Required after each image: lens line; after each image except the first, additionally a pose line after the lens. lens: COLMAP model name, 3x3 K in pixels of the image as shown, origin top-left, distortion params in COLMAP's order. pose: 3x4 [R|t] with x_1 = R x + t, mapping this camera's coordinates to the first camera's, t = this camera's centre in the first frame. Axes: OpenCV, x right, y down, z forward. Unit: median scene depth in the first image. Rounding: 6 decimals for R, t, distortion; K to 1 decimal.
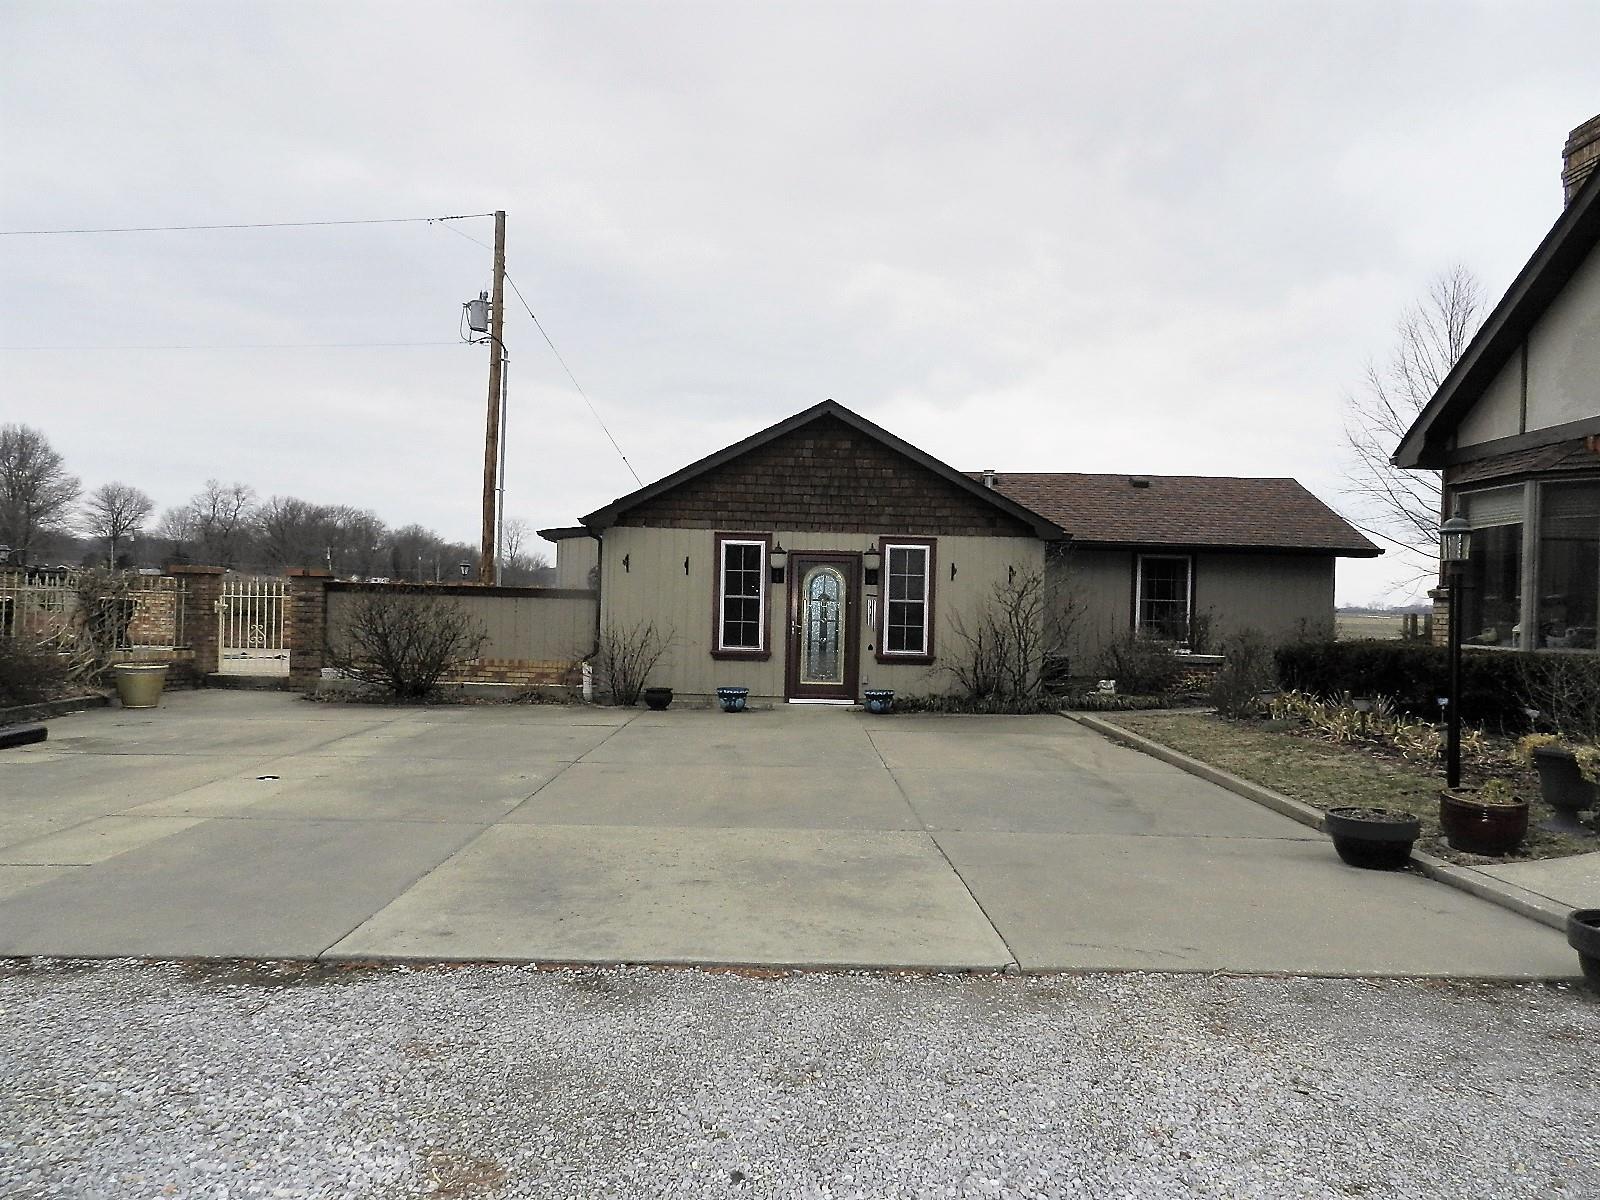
lens RADIAL K [[1086.6, 0, 809.3], [0, 1086.6, 601.4], [0, 0, 1]] dist [0.029281, -0.001828]
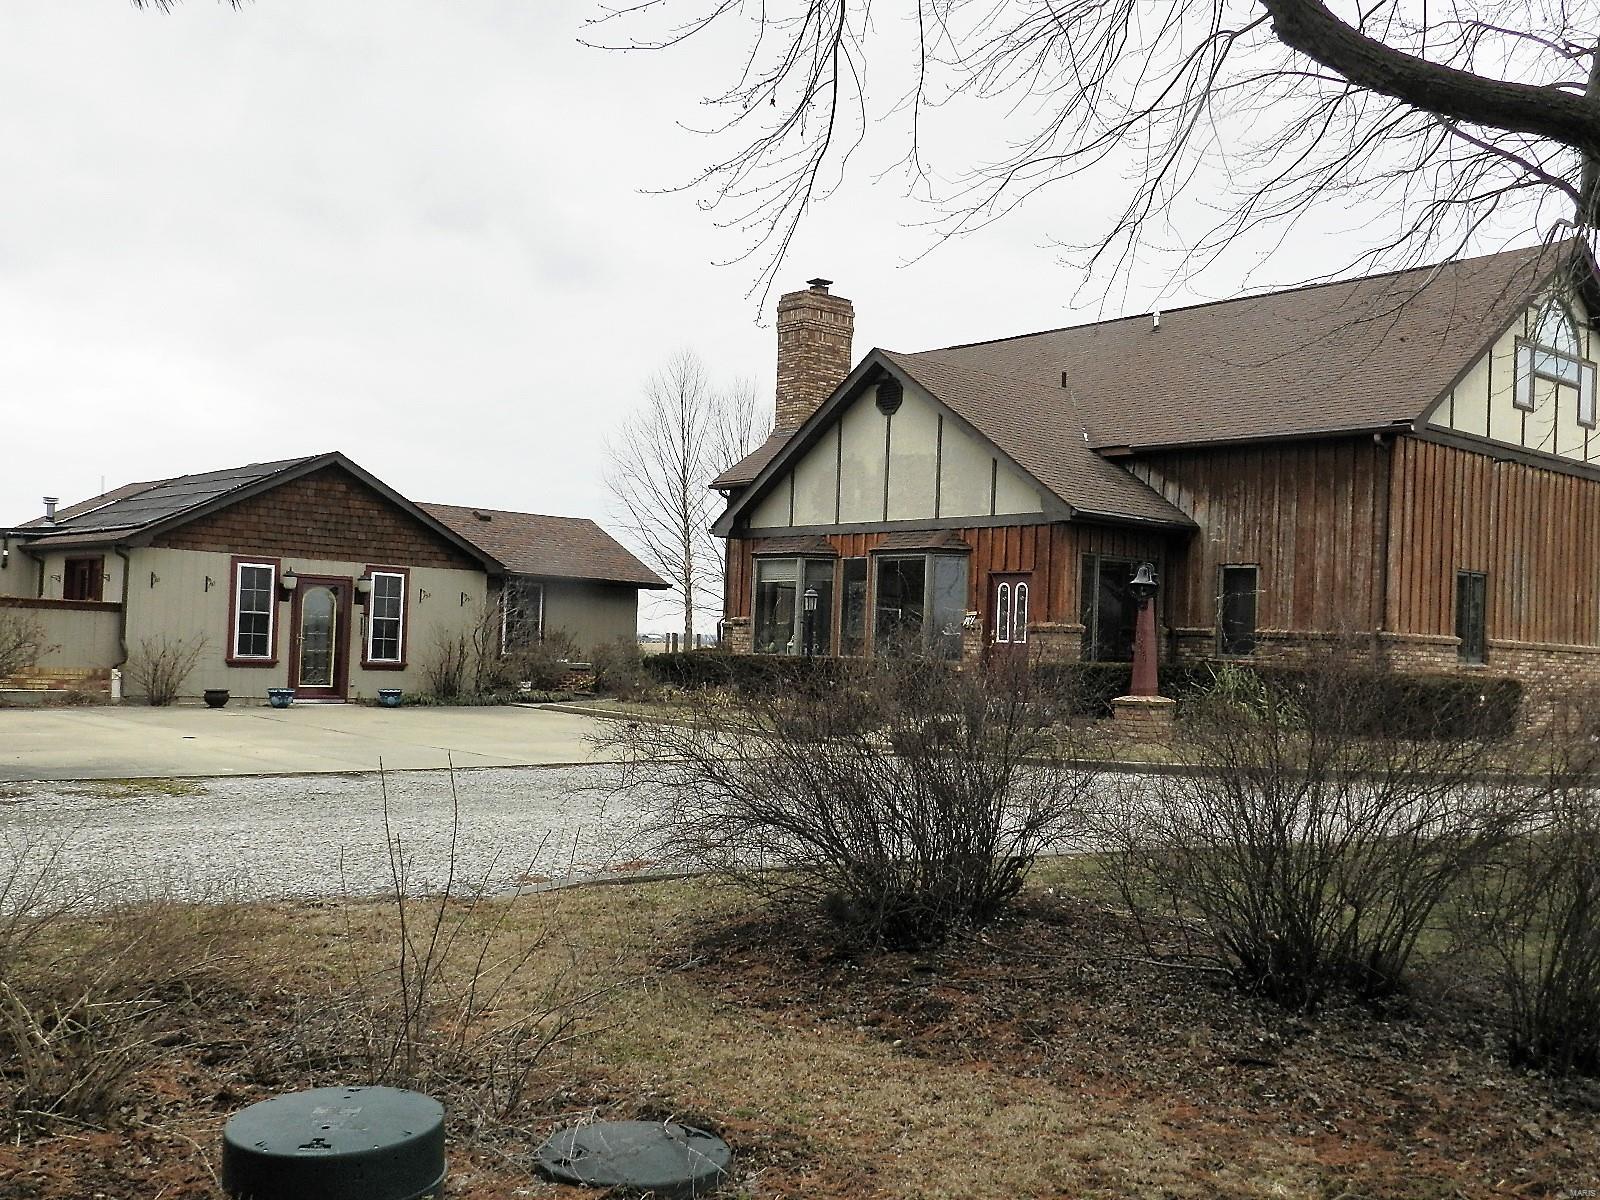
lens RADIAL K [[1556.1, 0, 802.5], [0, 1556.1, 603.8], [0, 0, 1]] dist [0.029664, 0.000534]
pose [[0.758476, 0.024290, 0.651249, -0.703290], [-0.021604, 0.999693, -0.012125, -0.005795], [-0.651343, -0.004874, 0.758768, -0.646093]]
